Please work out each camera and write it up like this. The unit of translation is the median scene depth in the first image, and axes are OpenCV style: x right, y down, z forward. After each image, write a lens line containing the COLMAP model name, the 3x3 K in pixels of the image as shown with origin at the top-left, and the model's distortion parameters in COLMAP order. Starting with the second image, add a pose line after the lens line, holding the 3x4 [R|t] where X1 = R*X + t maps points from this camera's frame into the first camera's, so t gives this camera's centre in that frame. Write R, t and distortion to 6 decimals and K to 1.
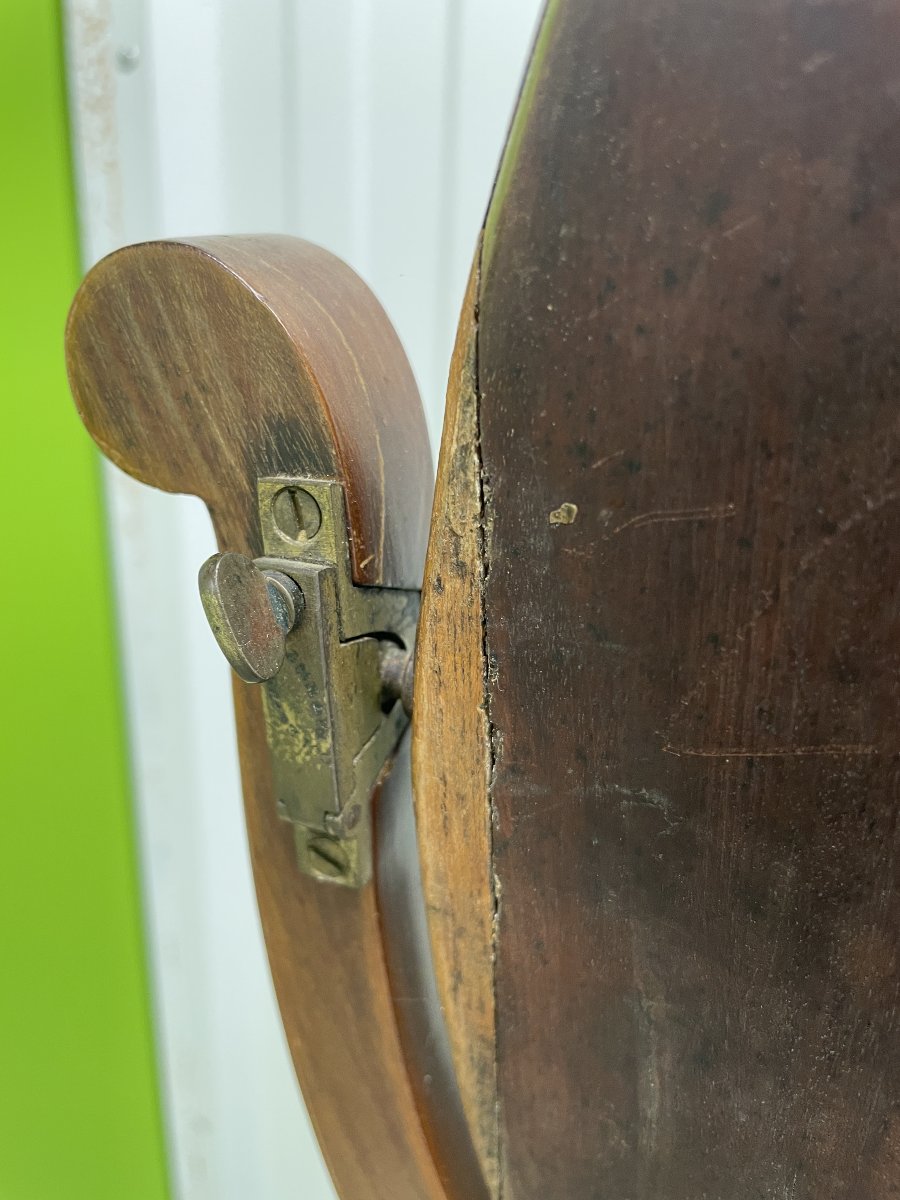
lens RADIAL K [[910.0, 0, 448.1], [0, 910.0, 602.4], [0, 0, 1]] dist [0.062551, -0.082839]
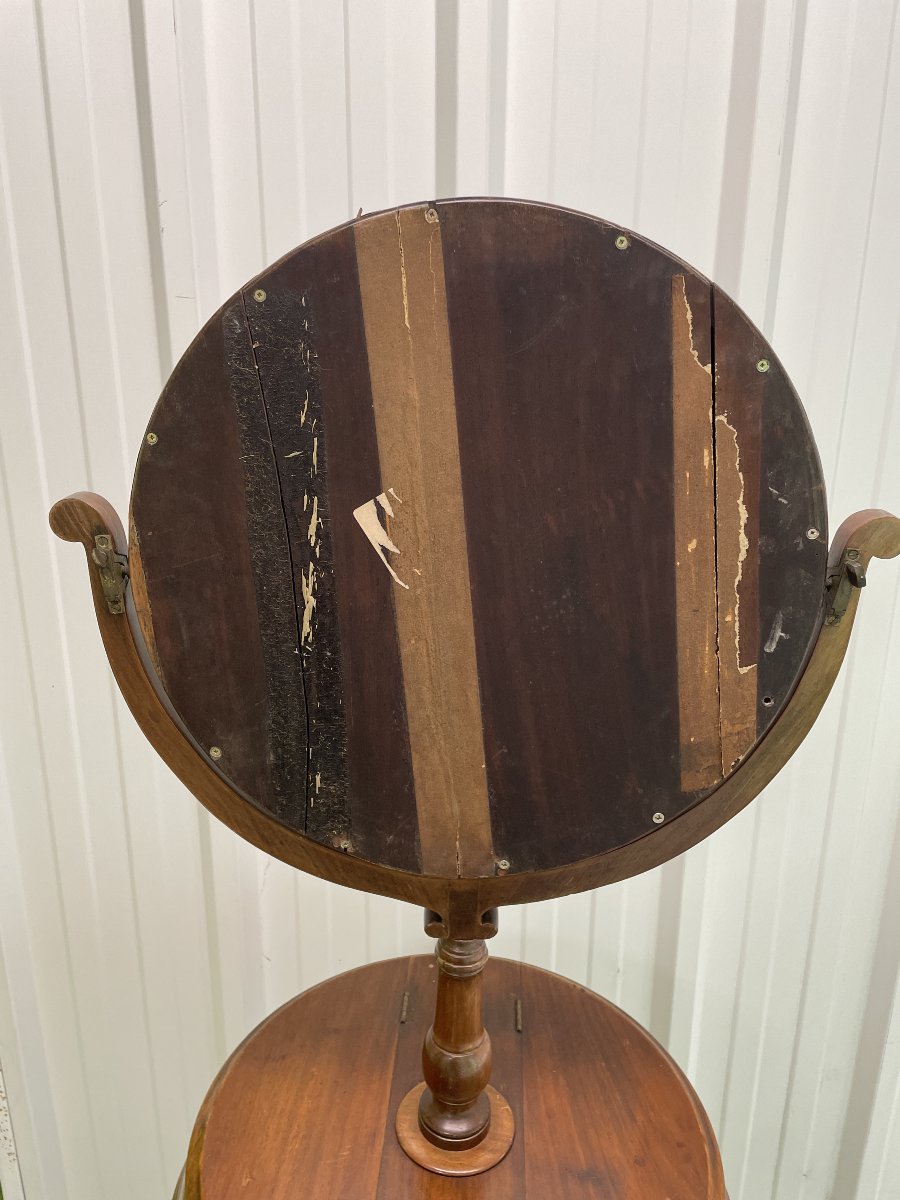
lens RADIAL K [[910.0, 0, 455.9], [0, 910.0, 602.4], [0, 0, 1]] dist [0.062551, -0.082839]
pose [[0.920864, -0.131853, 0.366912, -0.277513], [0.189605, 0.973751, -0.125937, 1.362165], [-0.340676, 0.185539, 0.921692, -4.784203]]
